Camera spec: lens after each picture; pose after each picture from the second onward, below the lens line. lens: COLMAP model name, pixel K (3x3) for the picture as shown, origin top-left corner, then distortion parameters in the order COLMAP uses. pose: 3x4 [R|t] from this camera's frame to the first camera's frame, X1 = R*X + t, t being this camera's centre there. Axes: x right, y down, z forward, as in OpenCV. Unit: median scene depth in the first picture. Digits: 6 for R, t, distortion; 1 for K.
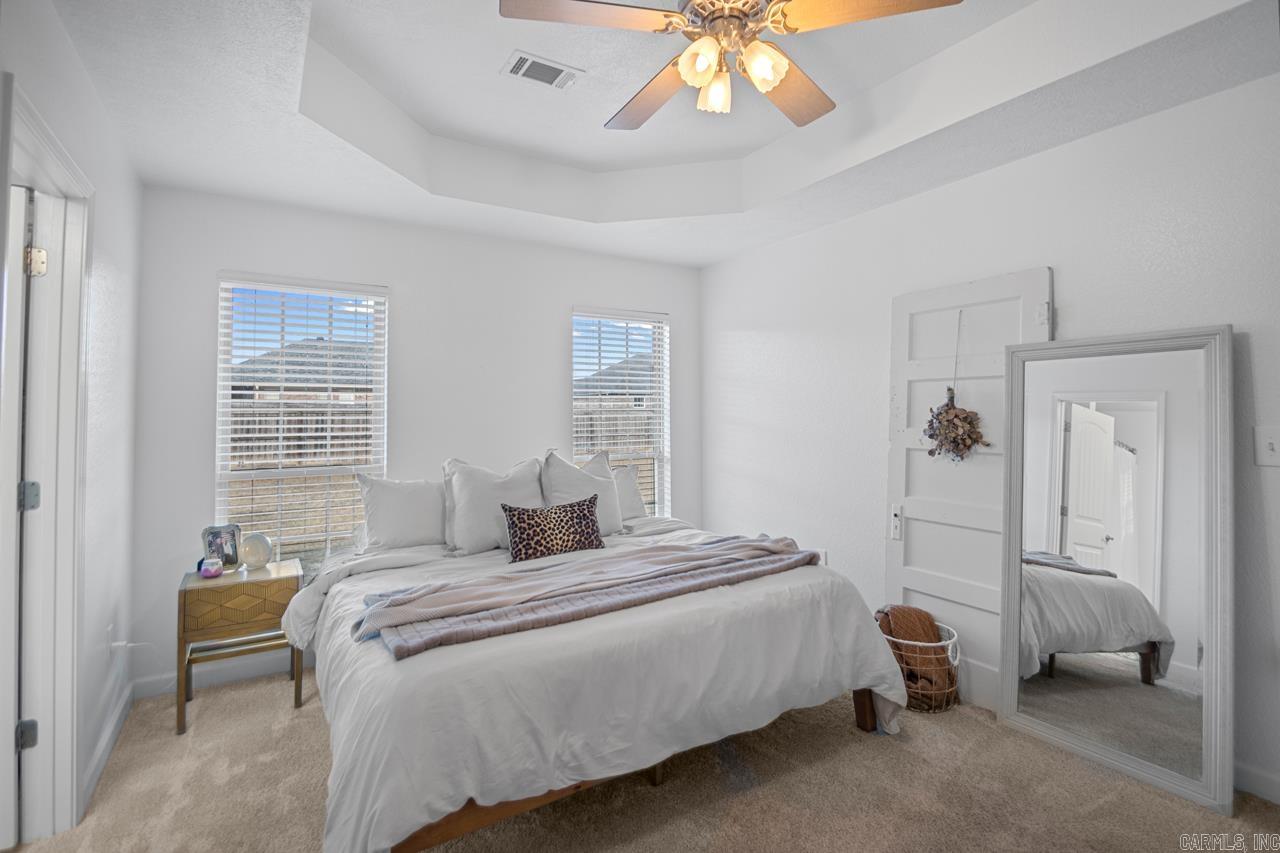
lens RADIAL K [[617.9, 0, 640.9], [0, 617.9, 403.5], [0, 0, 1]] dist [0.011750, -0.000125]
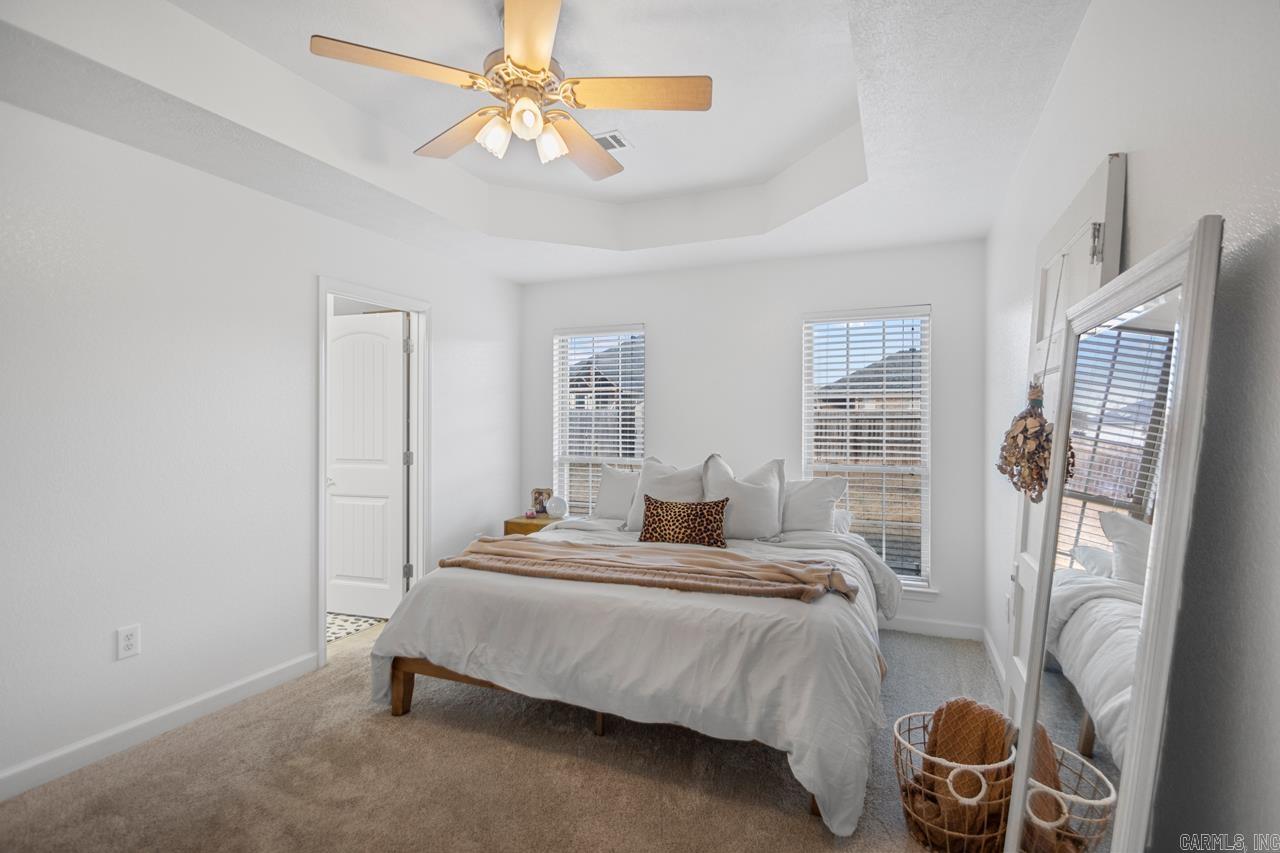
lens RADIAL K [[600.2, 0, 646.0], [0, 600.2, 430.0], [0, 0, 1]] dist [0.000642, -0.000091]
pose [[0.576339, 0.020207, -0.816961, 0.744542], [0.007367, 0.999525, 0.029920, -0.001038], [0.817178, -0.023263, 0.575916, 0.317256]]
